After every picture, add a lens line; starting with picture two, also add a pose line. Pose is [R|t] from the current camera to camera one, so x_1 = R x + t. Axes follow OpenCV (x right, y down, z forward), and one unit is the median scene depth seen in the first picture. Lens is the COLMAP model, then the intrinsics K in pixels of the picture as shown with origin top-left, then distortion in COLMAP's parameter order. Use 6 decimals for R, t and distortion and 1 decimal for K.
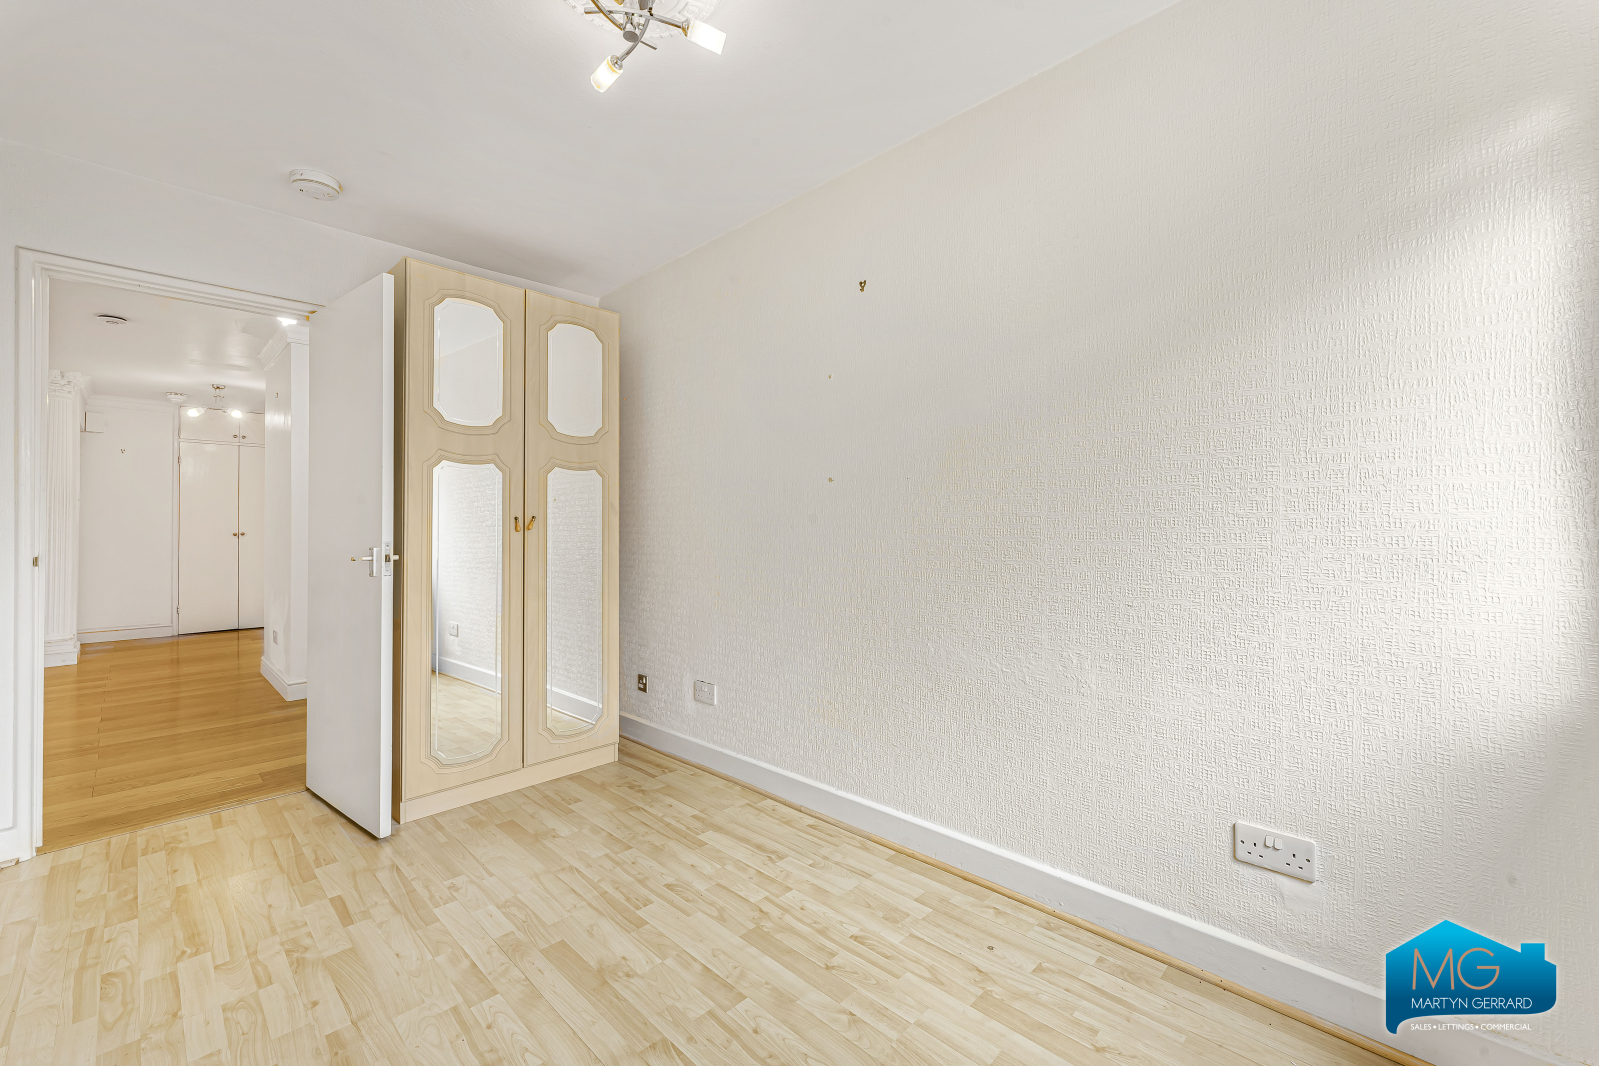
lens RADIAL K [[639.3, 0, 793.1], [0, 639.3, 526.4], [0, 0, 1]] dist [-0.002048, 0.000065]
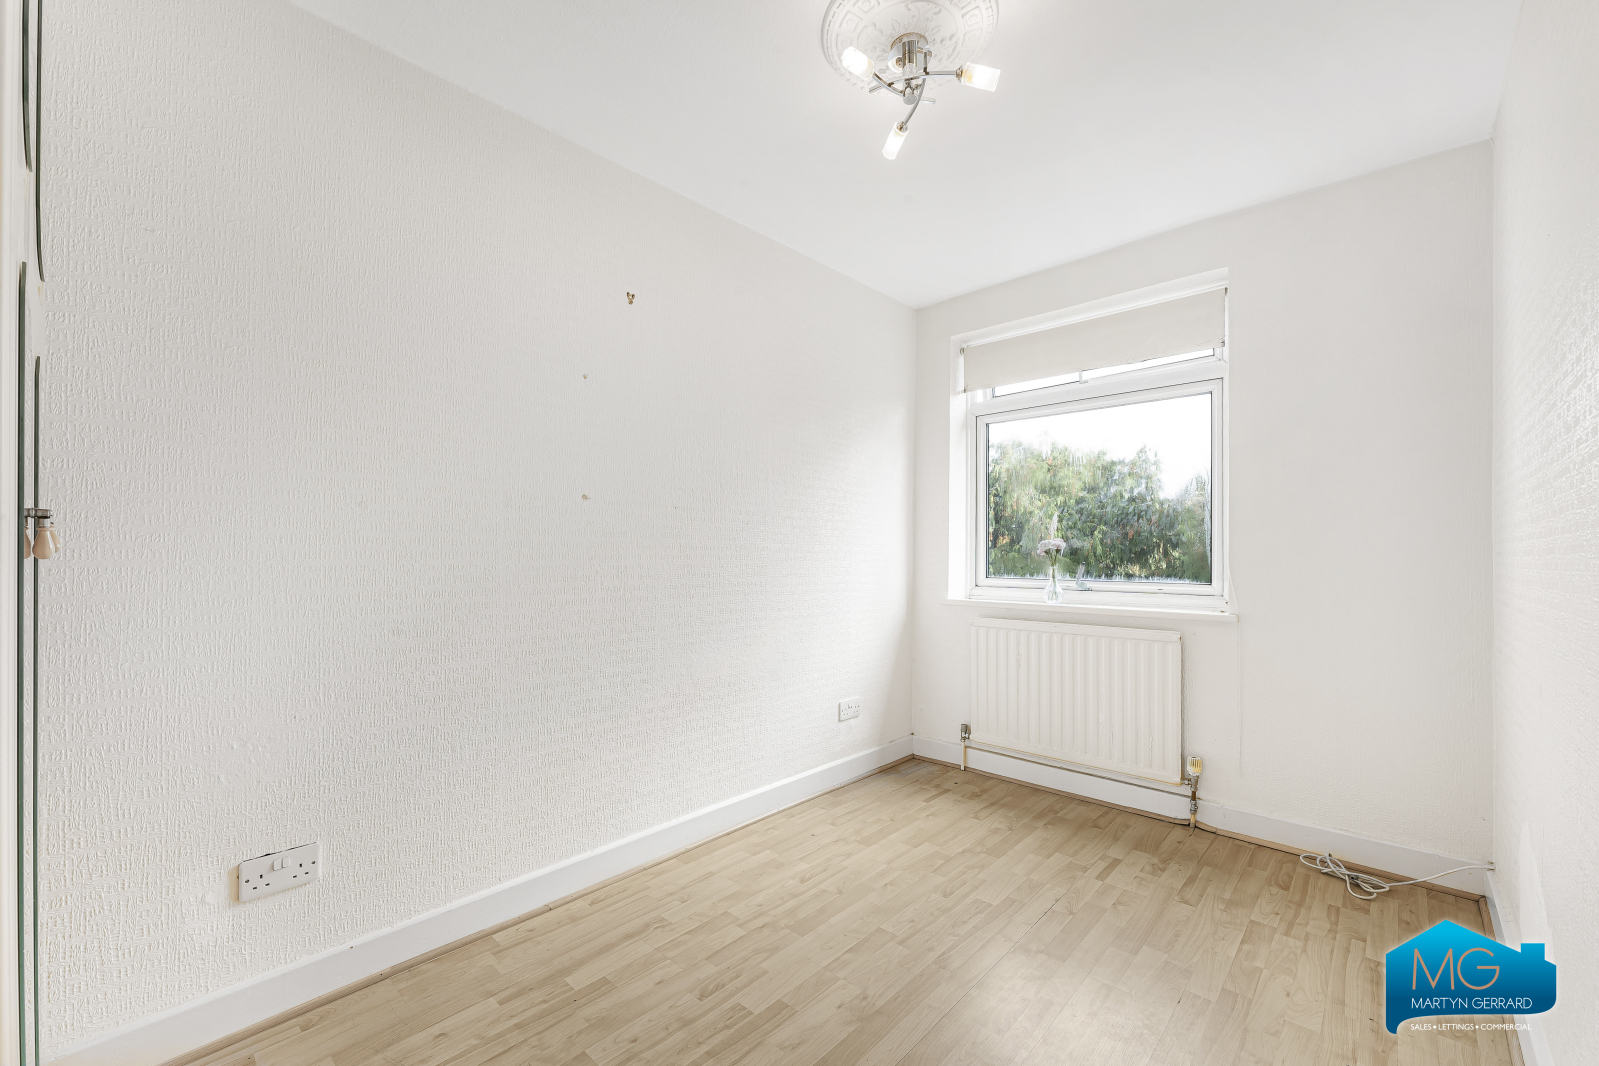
lens RADIAL K [[639.3, 0, 799.8], [0, 639.3, 547.0], [0, 0, 1]] dist [-0.002048, 0.000065]
pose [[-0.012531, 0.014212, 0.999820, -1.005670], [-0.001307, 0.999898, -0.014230, 0.002954], [-0.999921, -0.001486, -0.012511, 0.878865]]
